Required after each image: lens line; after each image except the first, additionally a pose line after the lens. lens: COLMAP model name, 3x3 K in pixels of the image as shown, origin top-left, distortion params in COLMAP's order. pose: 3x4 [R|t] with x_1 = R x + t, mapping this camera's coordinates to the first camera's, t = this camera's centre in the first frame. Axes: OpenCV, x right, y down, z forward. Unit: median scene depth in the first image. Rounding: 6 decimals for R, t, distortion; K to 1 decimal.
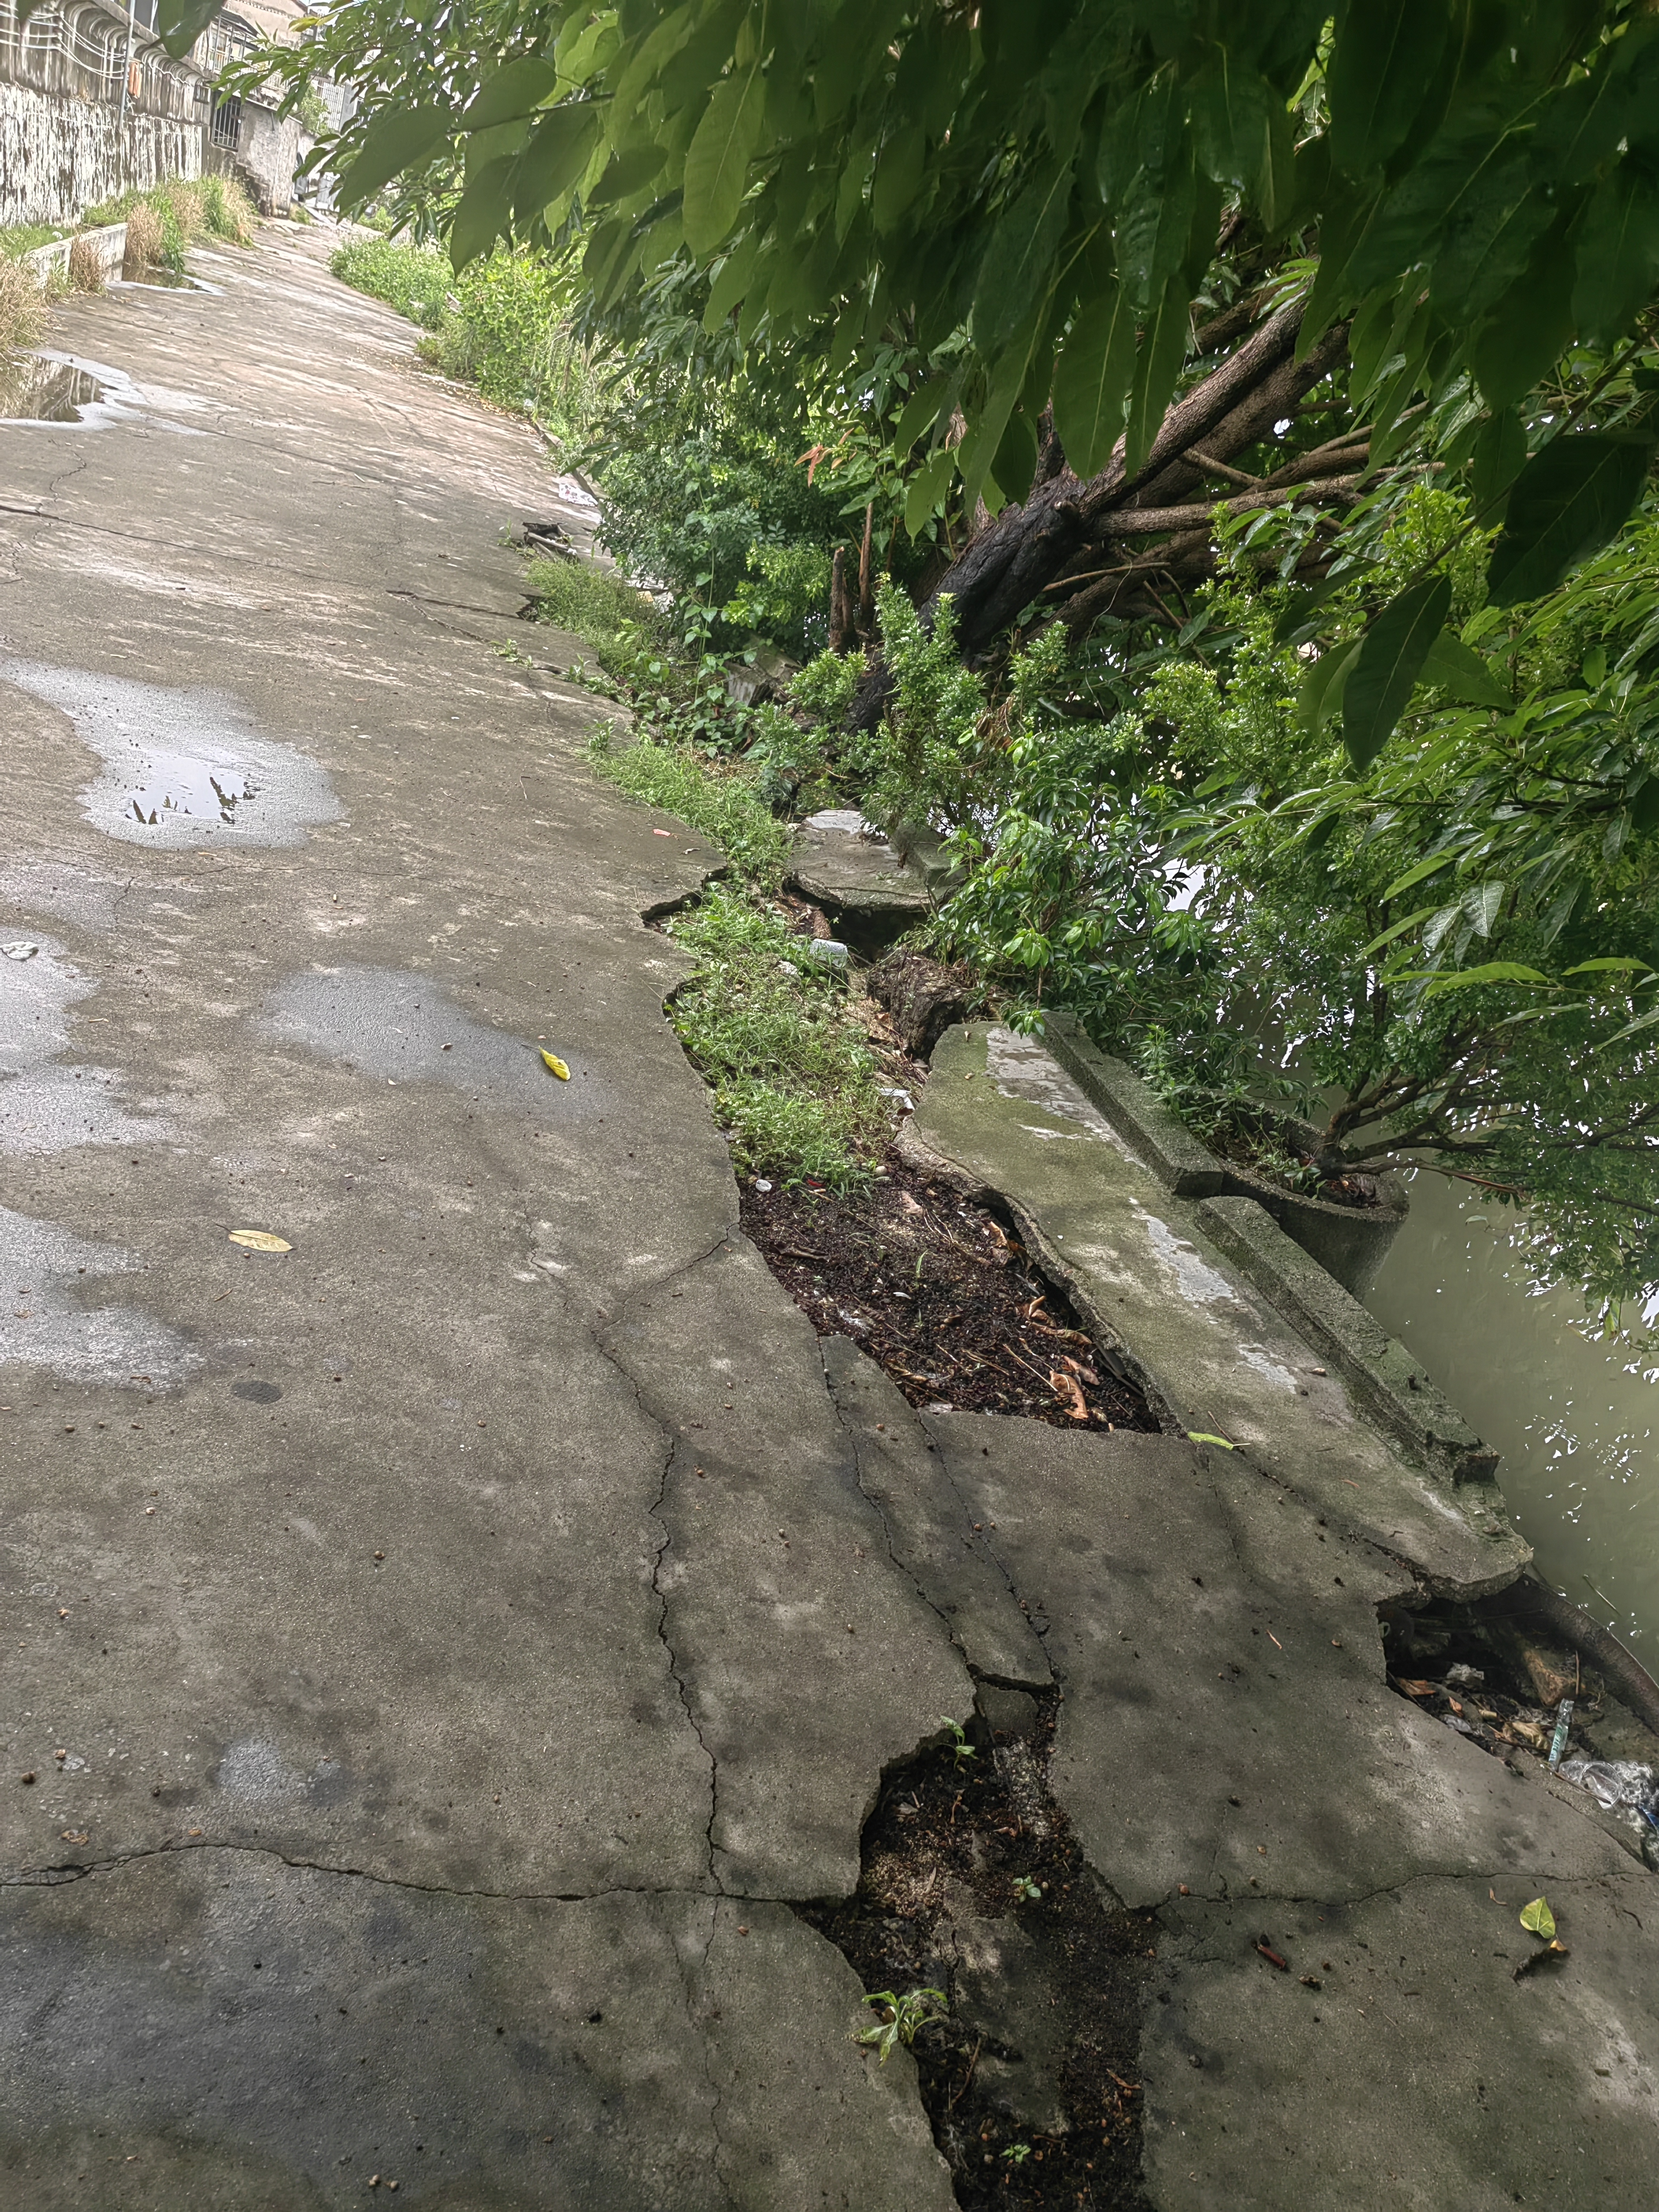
lens RADIAL K [[1748.0, 0, 827.7], [0, 1748.0, 1122.0], [0, 0, 1]] dist [0.057990, -0.002241]
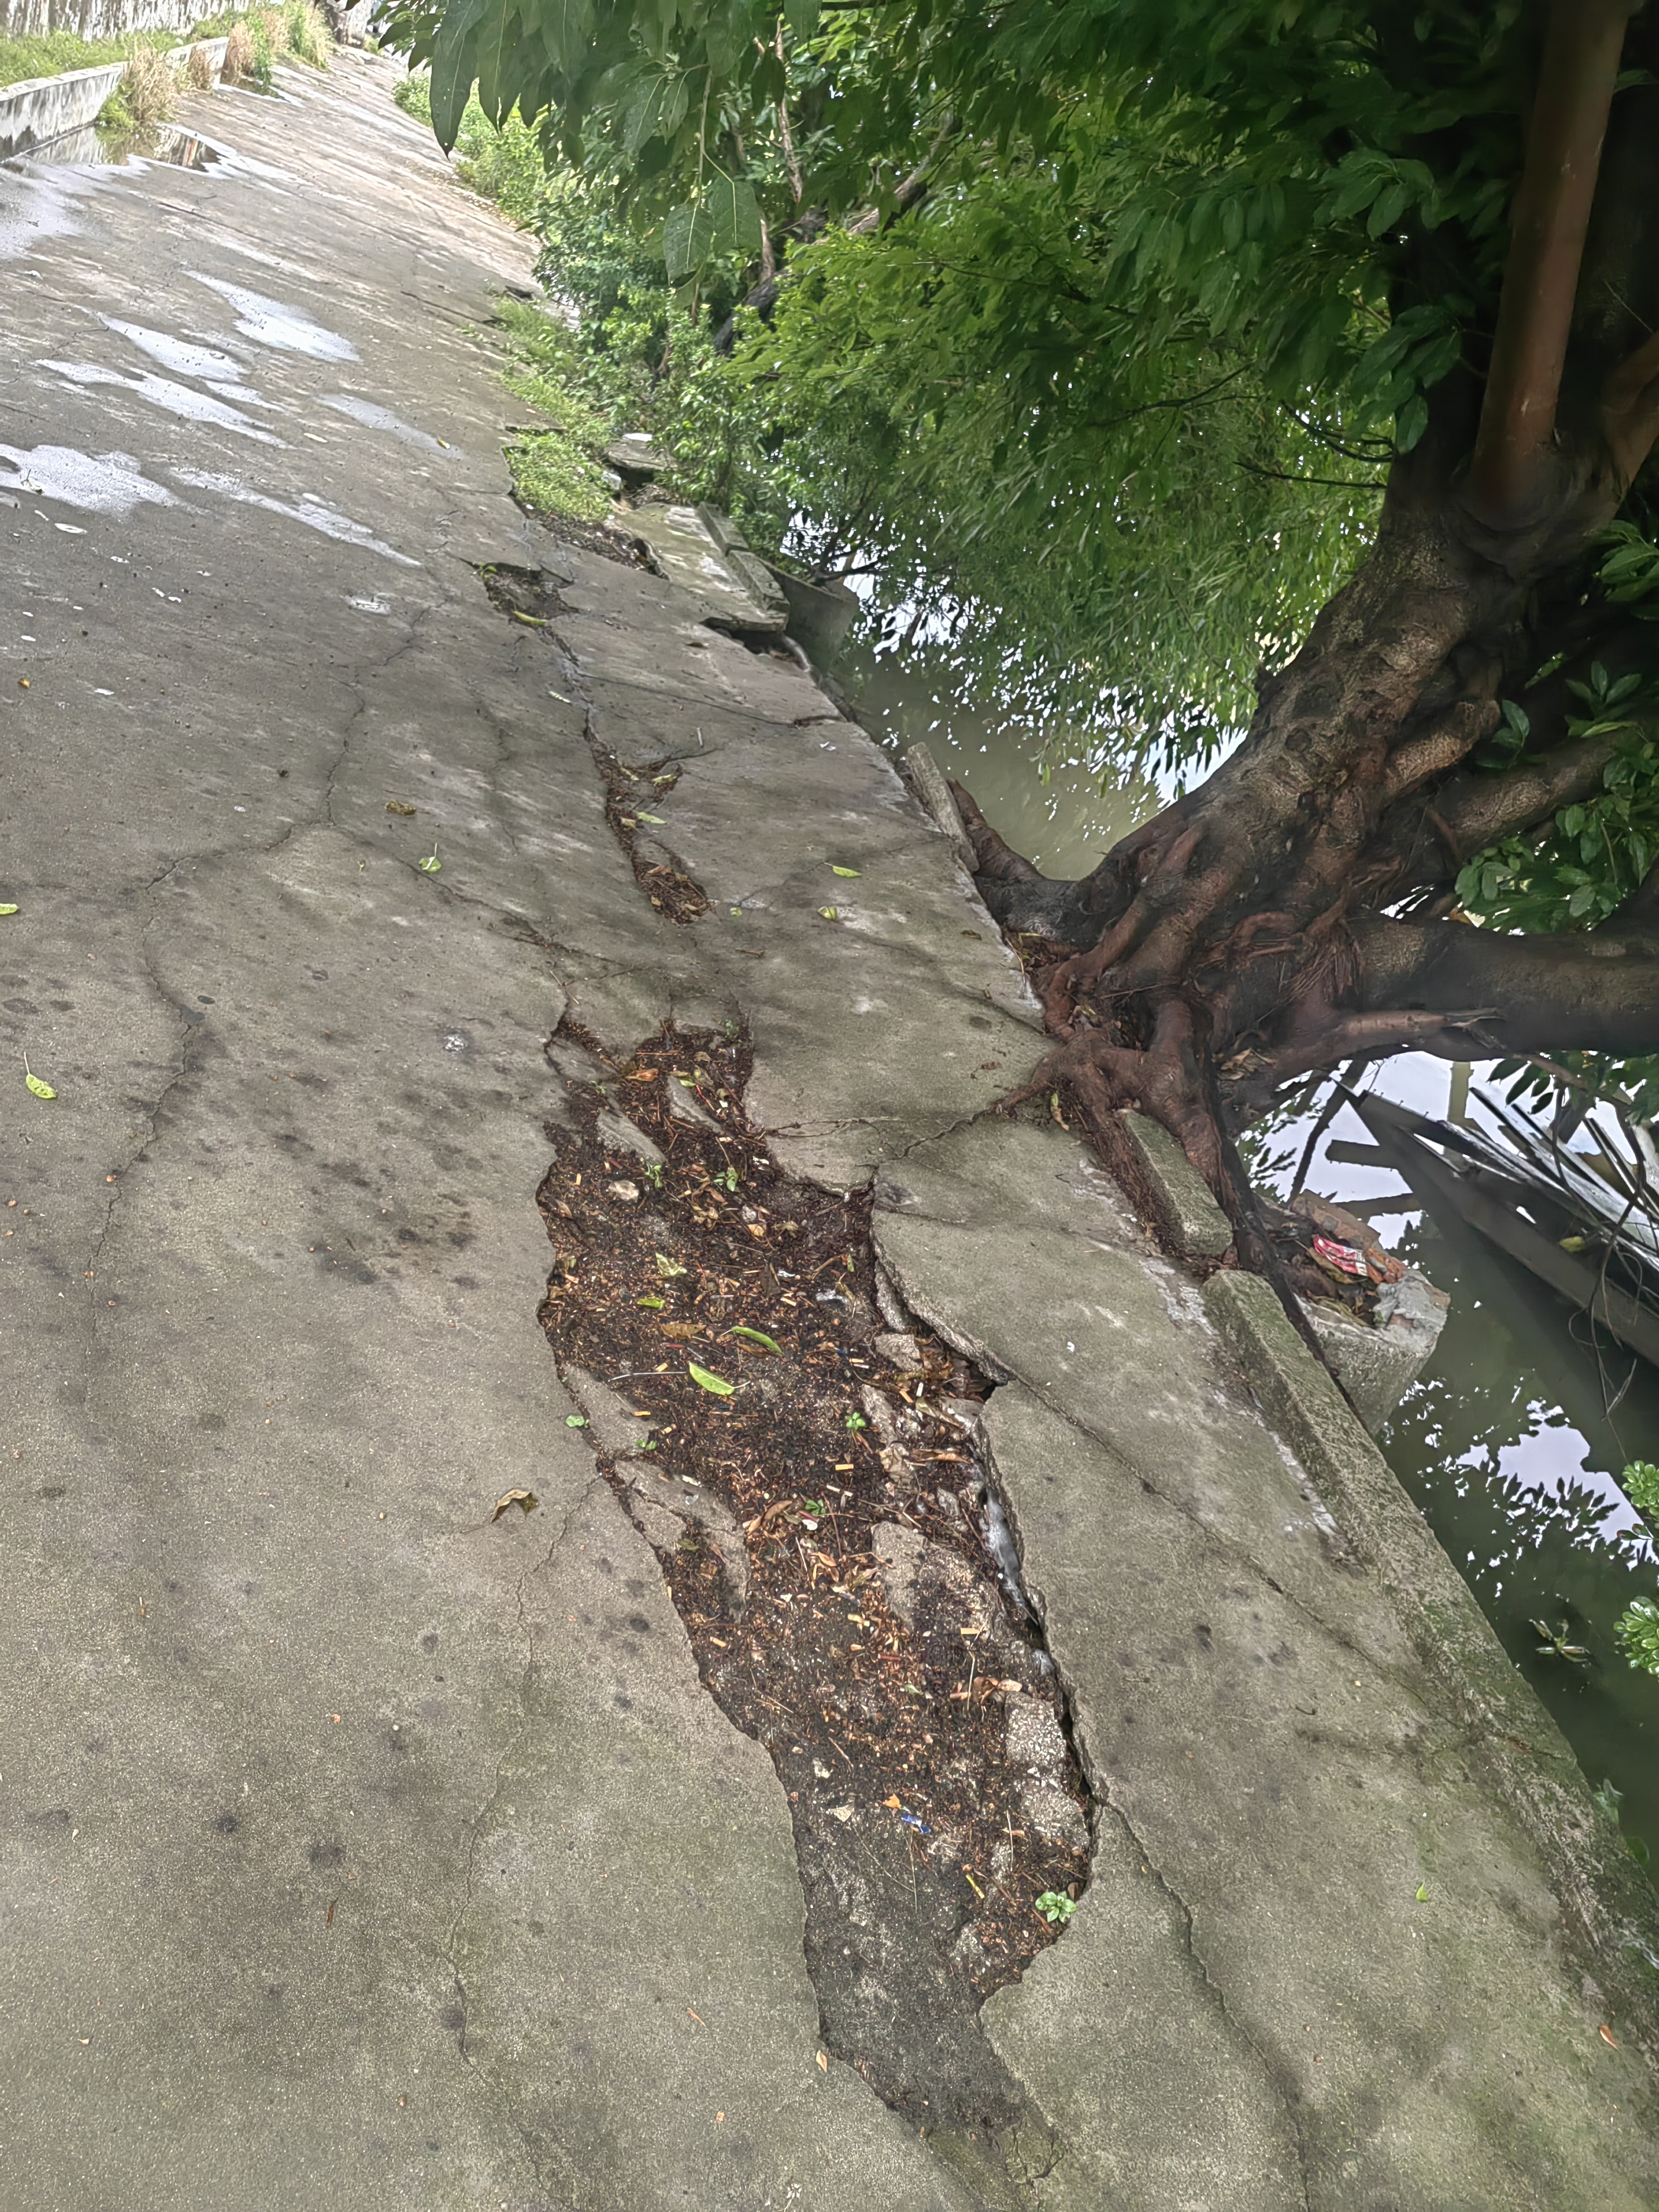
lens RADIAL K [[1748.0, 0, 831.5], [0, 1748.0, 1090.8], [0, 0, 1]] dist [0.057990, -0.002241]
pose [[0.994452, 0.104396, 0.012928, 0.105171], [-0.104779, 0.993924, 0.033719, 0.175227], [-0.009329, -0.034886, 0.999348, -0.346322]]
